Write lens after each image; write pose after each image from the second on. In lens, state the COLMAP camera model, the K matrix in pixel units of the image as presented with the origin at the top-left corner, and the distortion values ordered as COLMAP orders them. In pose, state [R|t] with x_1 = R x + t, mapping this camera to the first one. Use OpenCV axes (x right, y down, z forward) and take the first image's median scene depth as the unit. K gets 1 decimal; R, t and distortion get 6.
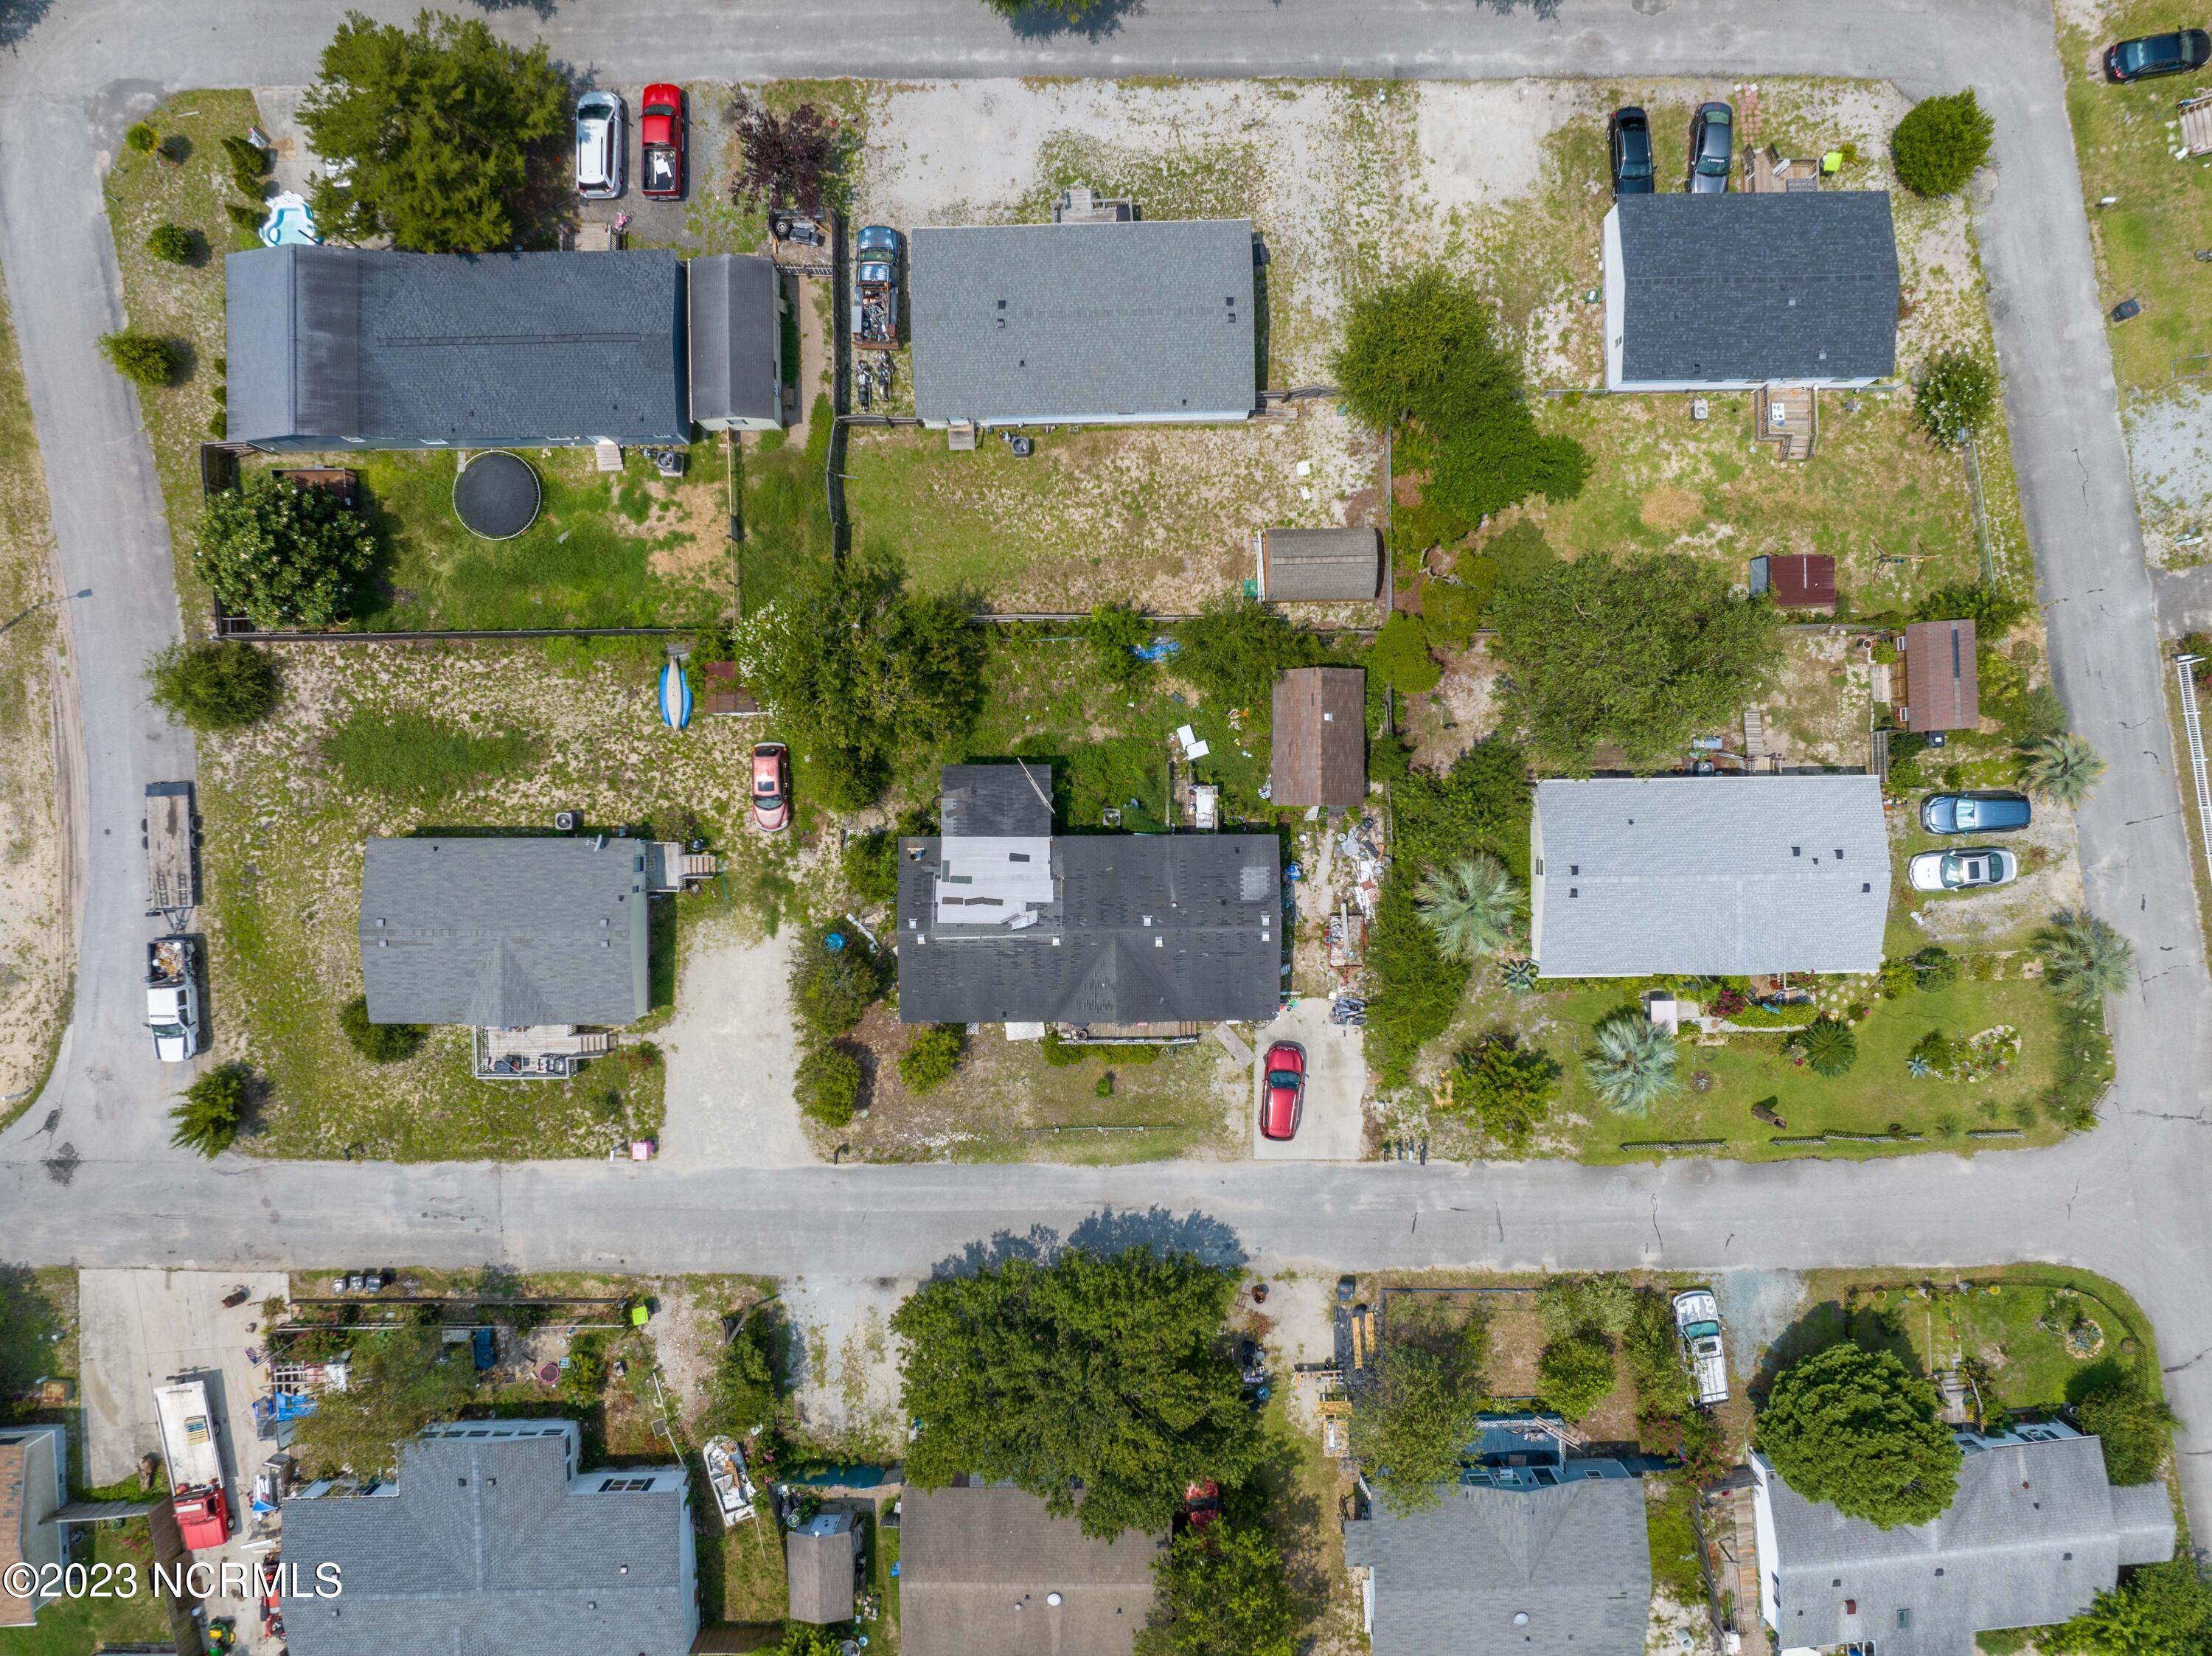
lens RADIAL K [[1564.6, 0, 1108.9], [0, 1564.6, 828.0], [0, 0, 1]] dist [-0.037675, 0.001585]
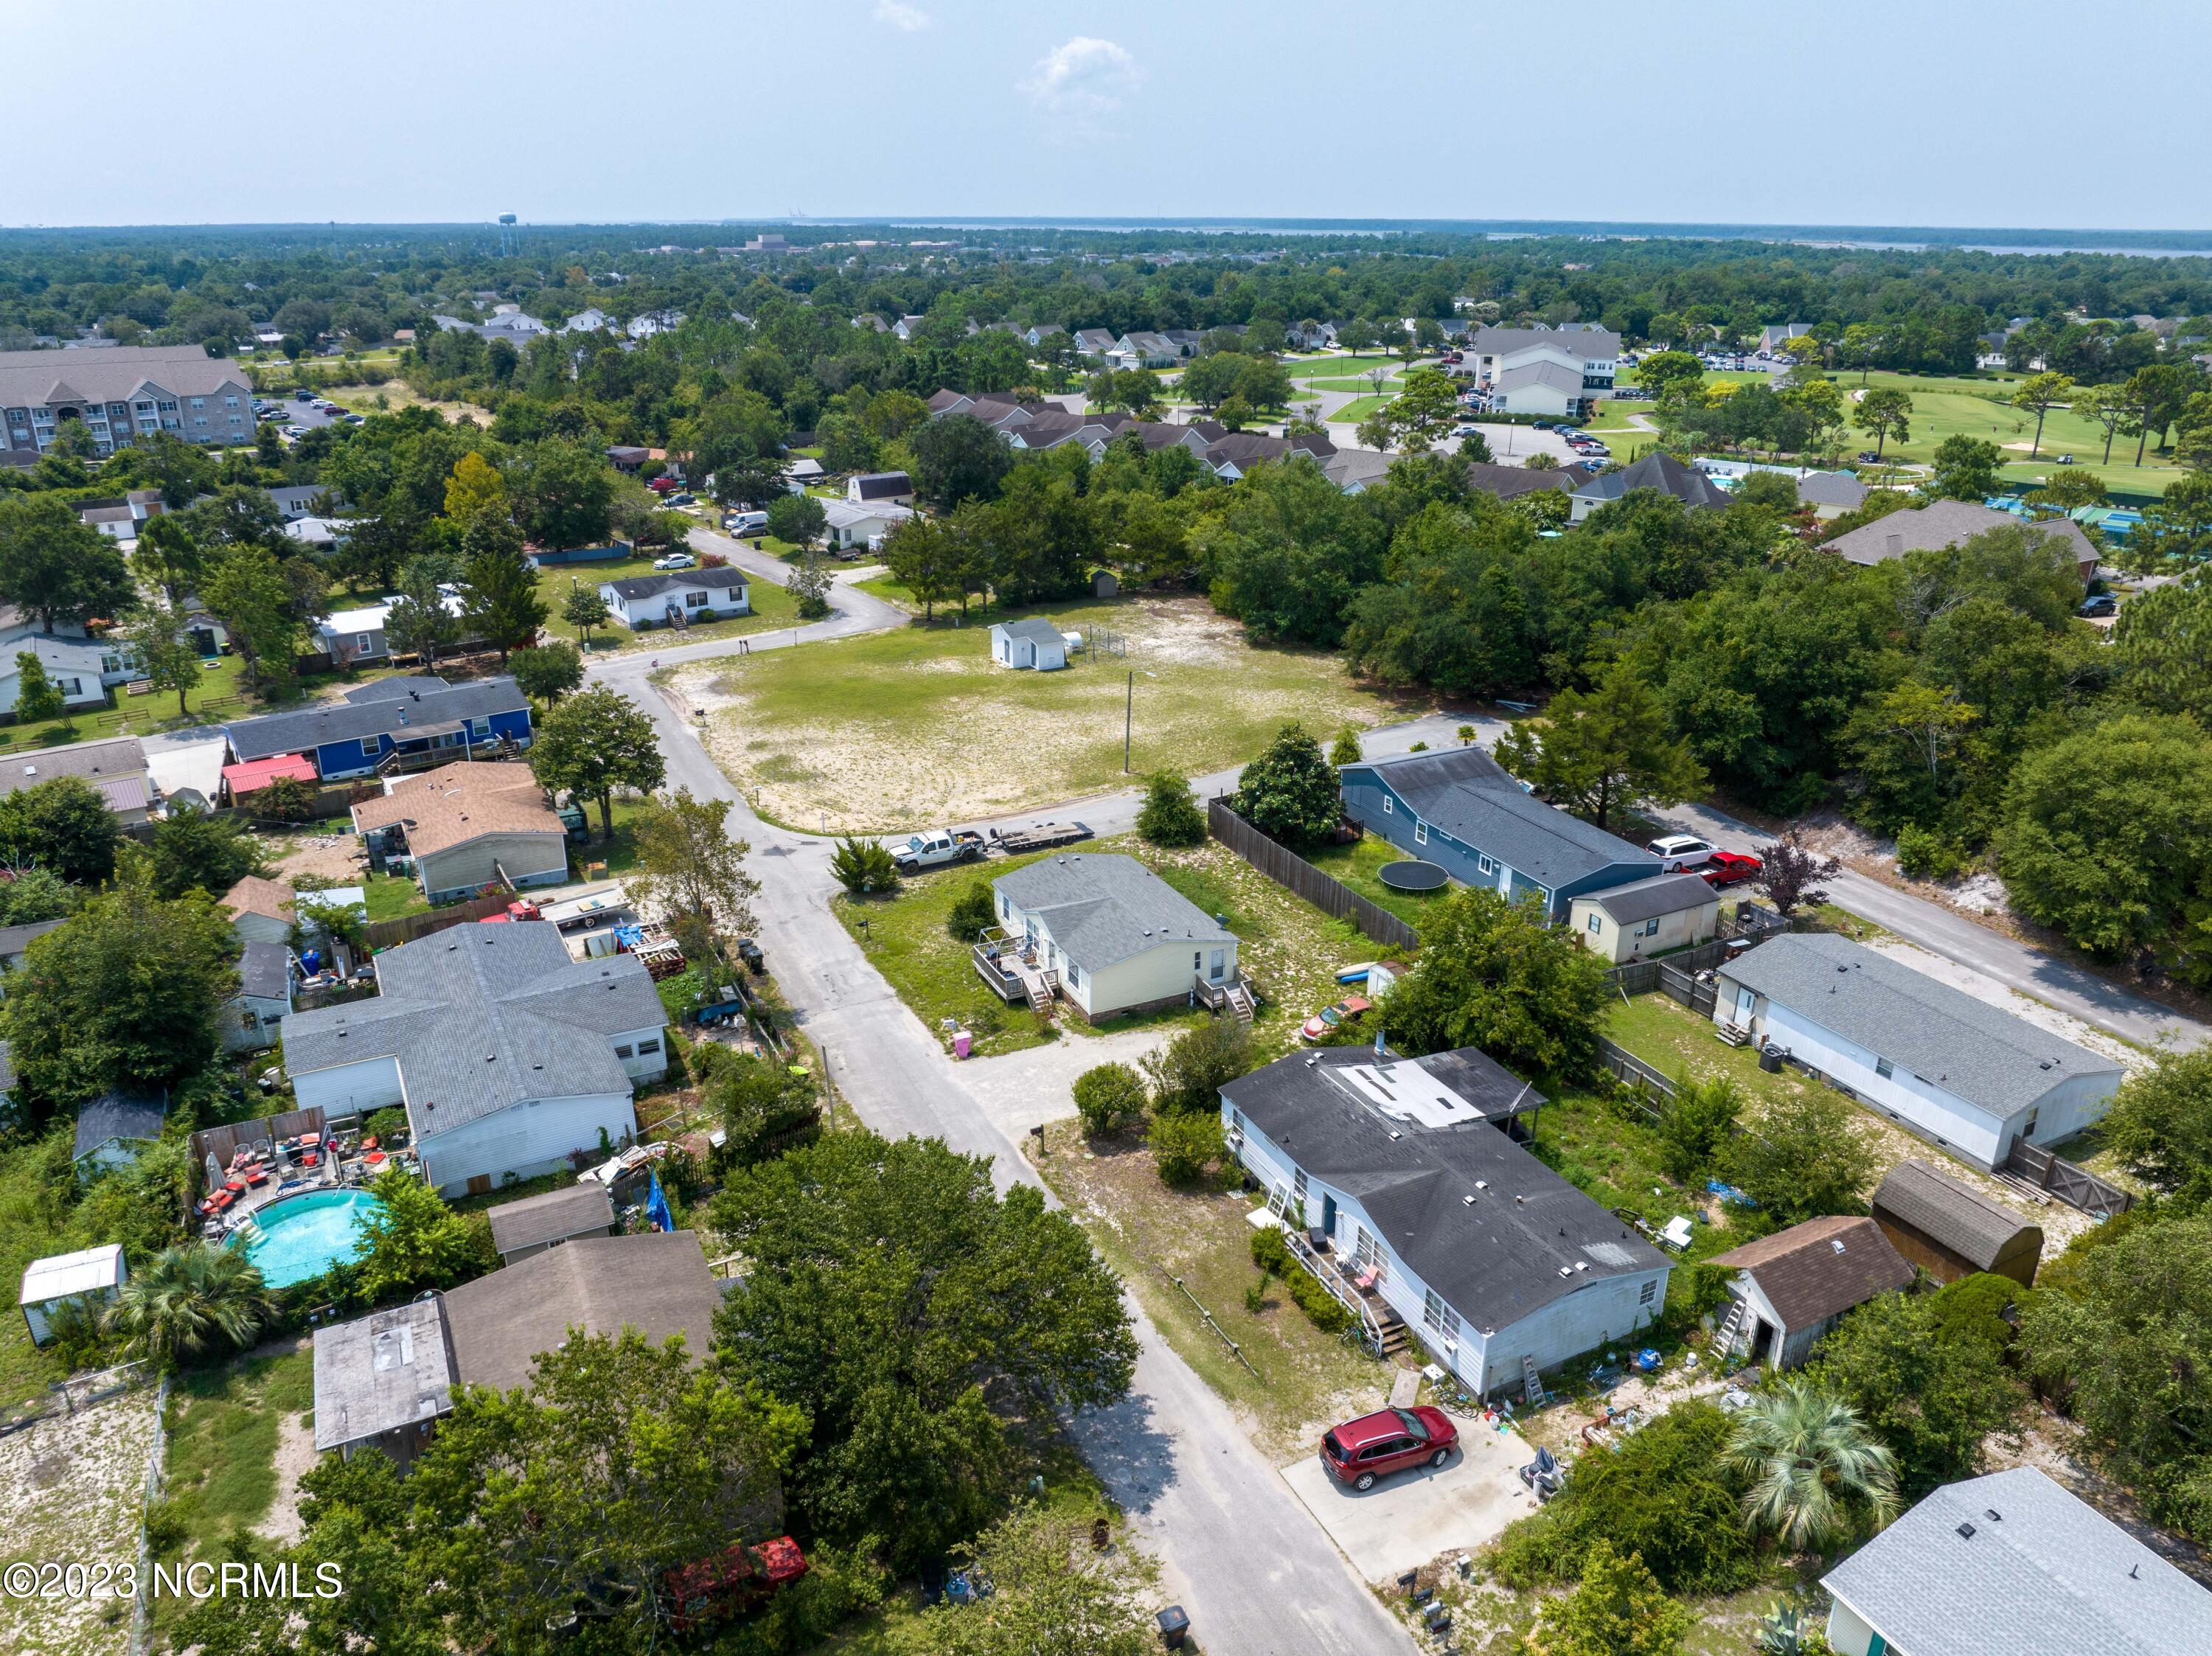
lens RADIAL K [[1564.6, 0, 1112.3], [0, 1564.6, 828.1], [0, 0, 1]] dist [-0.037675, 0.001585]
pose [[0.441613, 0.335891, -0.831959, 0.524126], [-0.896998, 0.145312, -0.417468, 0.515817], [-0.019330, 0.930624, 0.365465, 0.506391]]
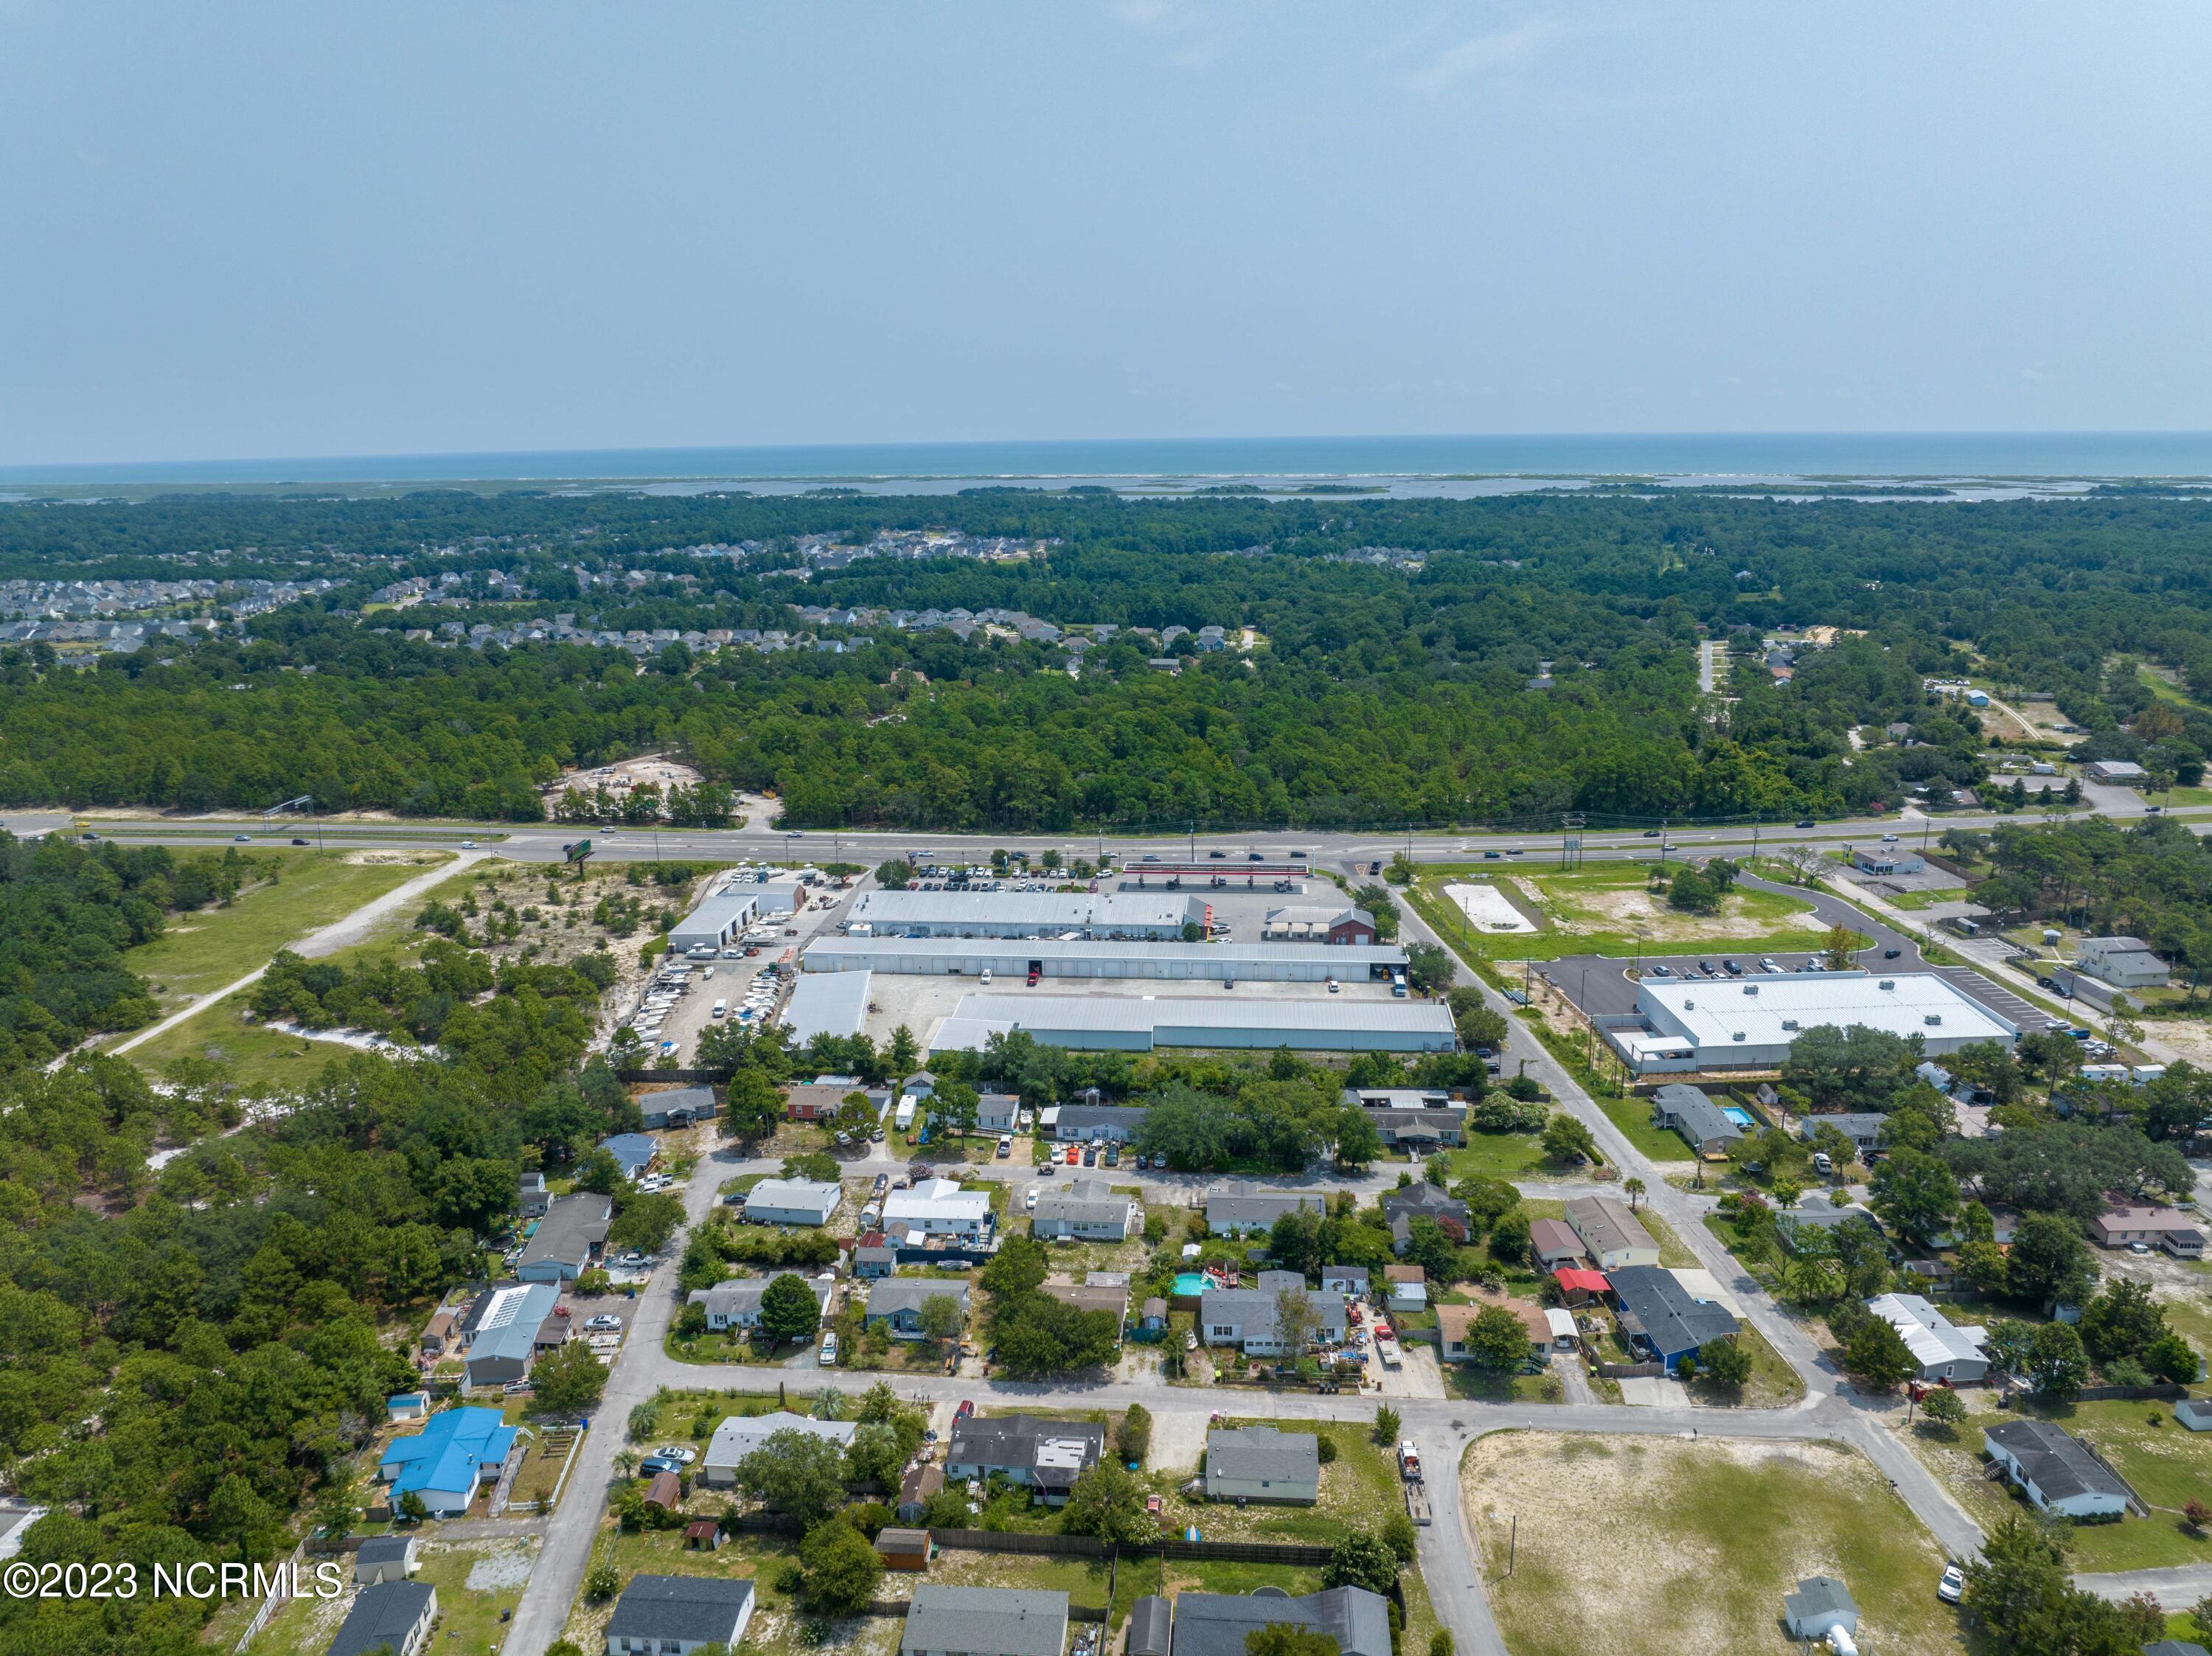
lens RADIAL K [[1564.6, 0, 1103.6], [0, 1564.6, 828.8], [0, 0, 1]] dist [-0.037675, 0.001585]
pose [[-0.994433, -0.005266, 0.105238, -0.379651], [0.102854, -0.265431, 0.958628, -1.982243], [0.022886, 0.964115, 0.264495, -0.591802]]
